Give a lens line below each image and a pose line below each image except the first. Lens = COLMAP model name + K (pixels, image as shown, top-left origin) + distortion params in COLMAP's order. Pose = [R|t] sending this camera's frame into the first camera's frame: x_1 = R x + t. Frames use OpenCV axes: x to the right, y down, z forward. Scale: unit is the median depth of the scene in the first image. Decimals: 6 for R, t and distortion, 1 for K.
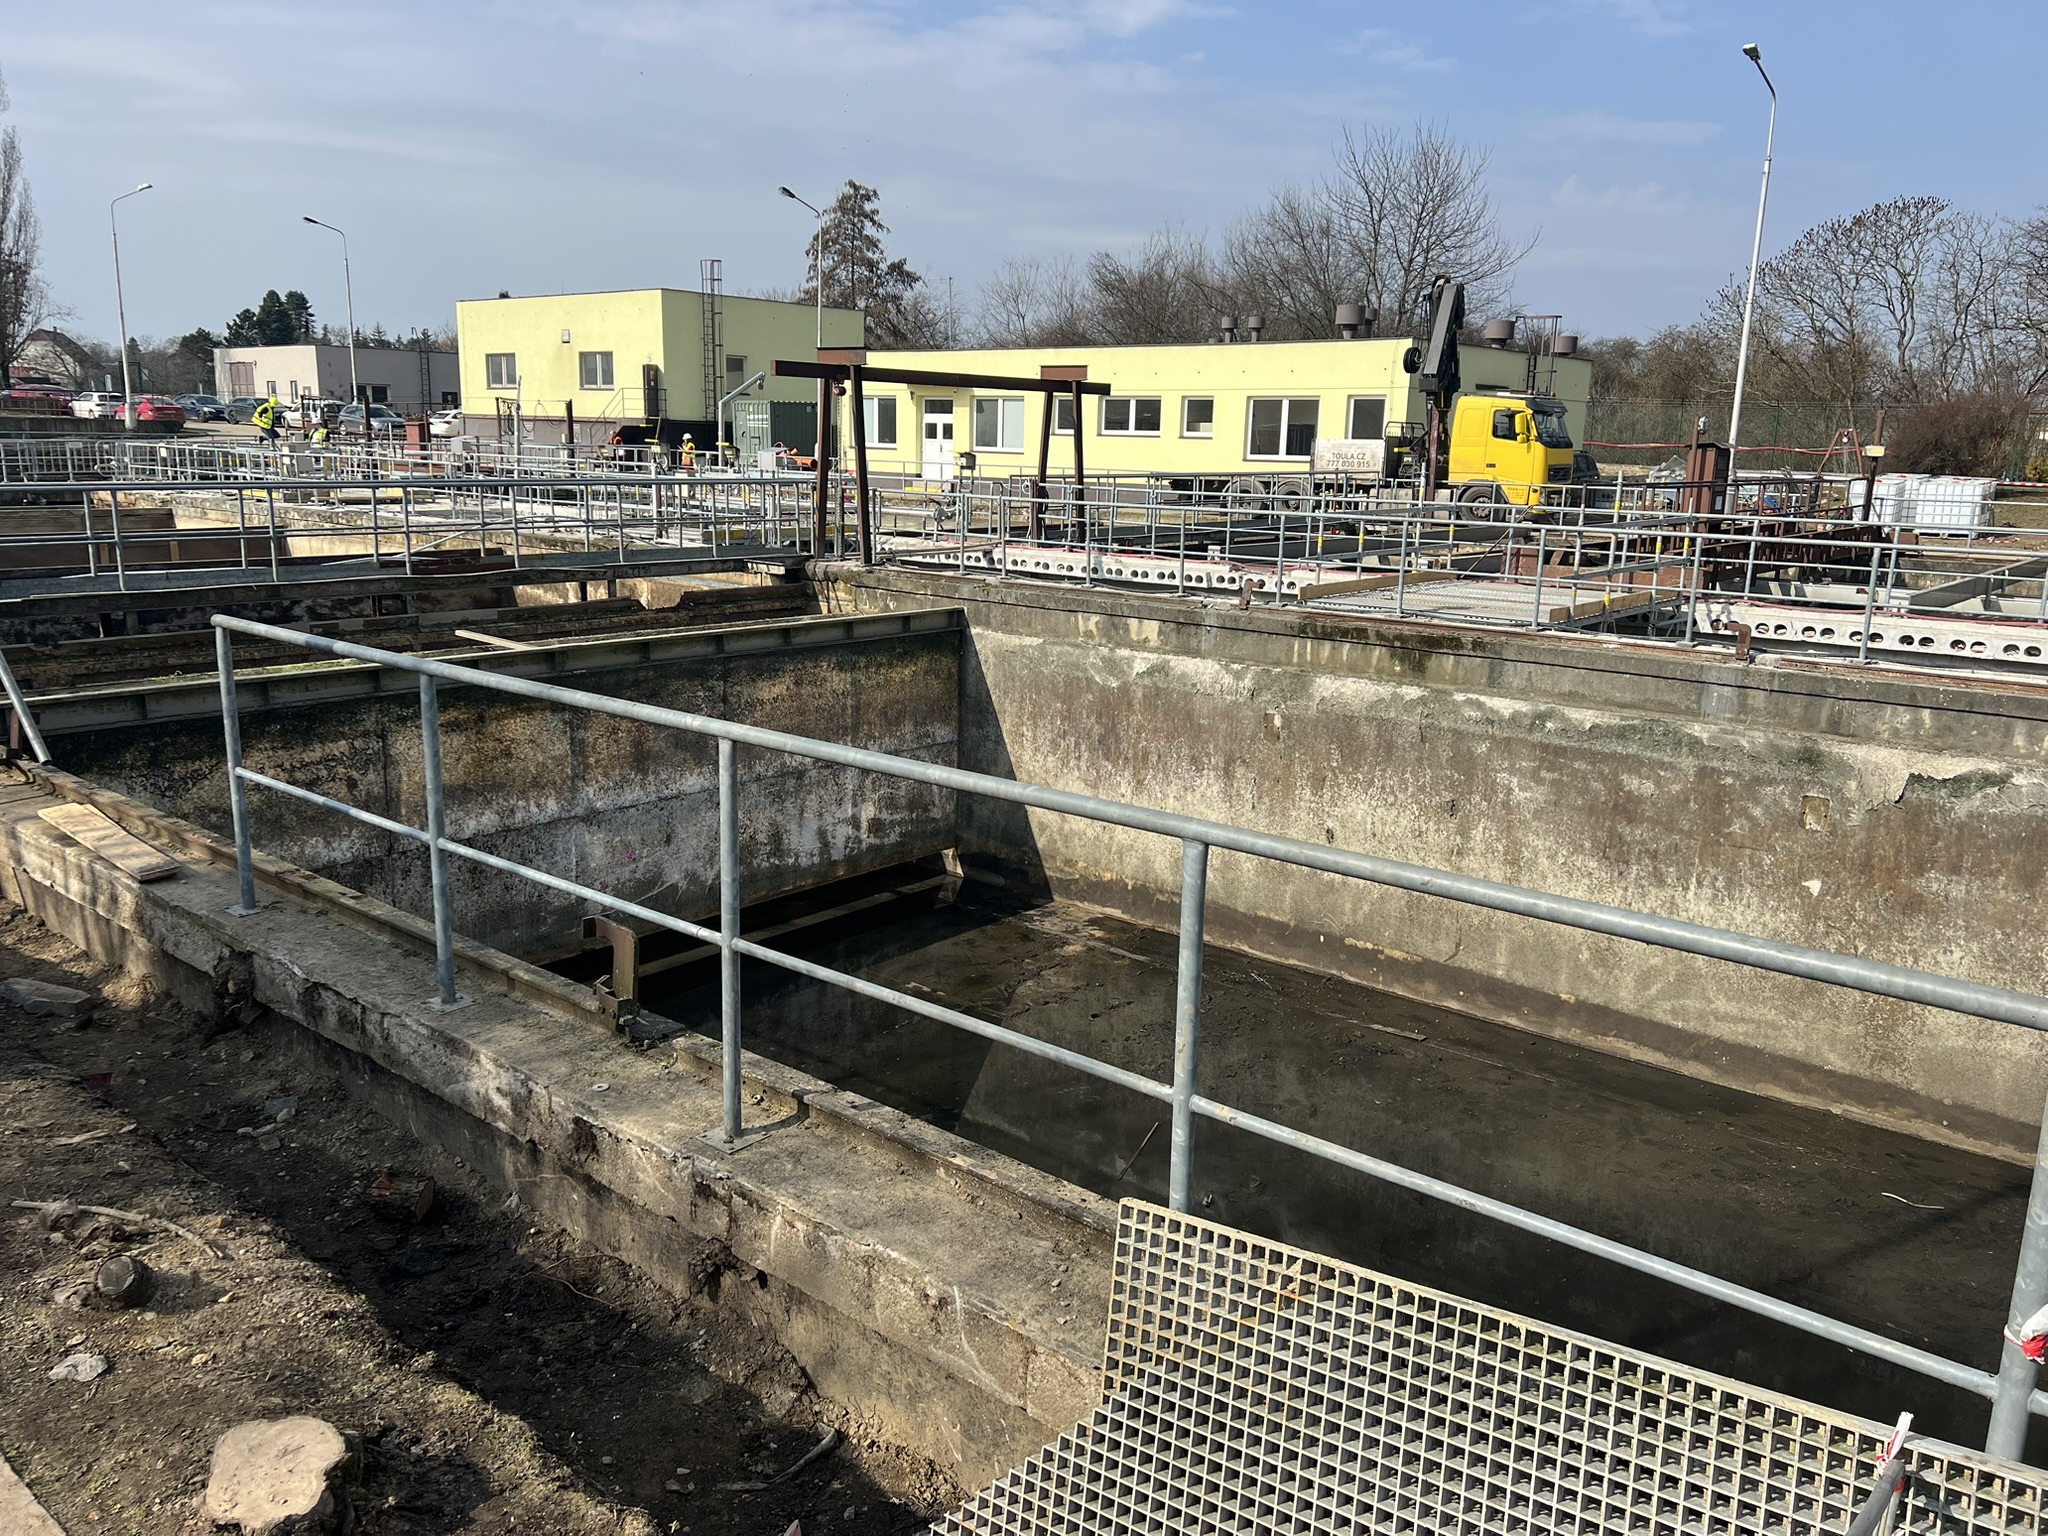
lens RADIAL K [[1512.2, 0, 1024.0], [0, 1512.2, 768.0], [0, 0, 1]] dist [0.082256, -0.138893]
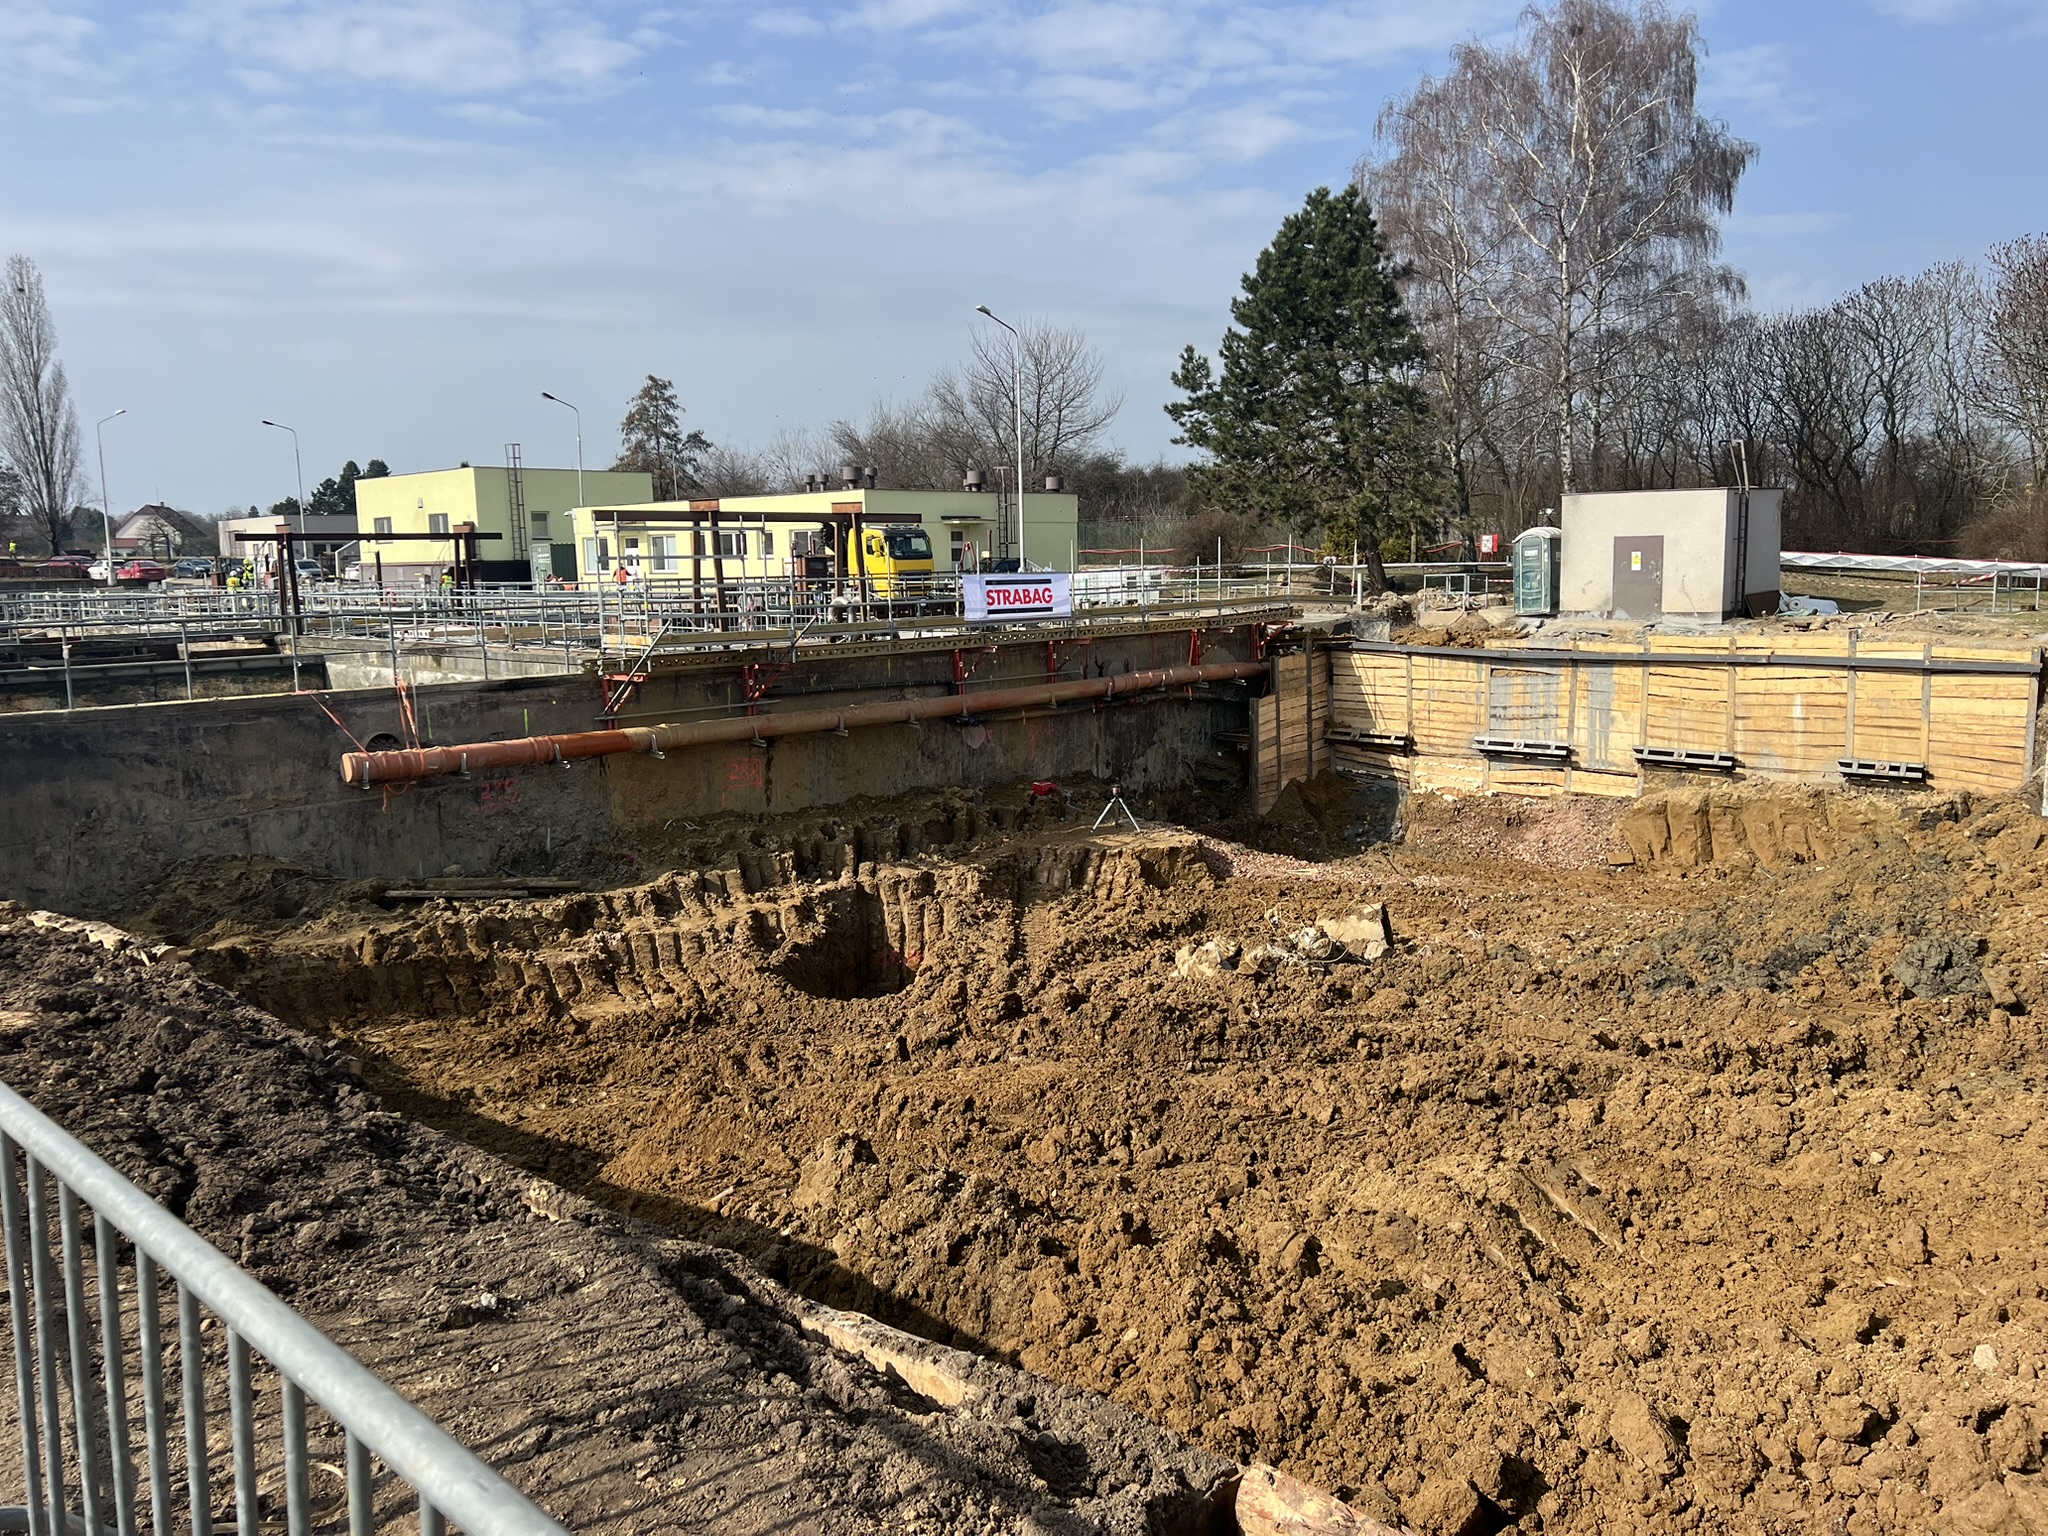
lens RADIAL K [[1519.5, 0, 1014.2], [0, 1519.5, 767.5], [0, 0, 1]] dist [0.075808, -0.091578]
pose [[0.996132, -0.035734, -0.080273, 0.405030], [0.029329, 0.996396, -0.079590, 0.091056], [0.082828, 0.076927, 0.993590, -0.357151]]
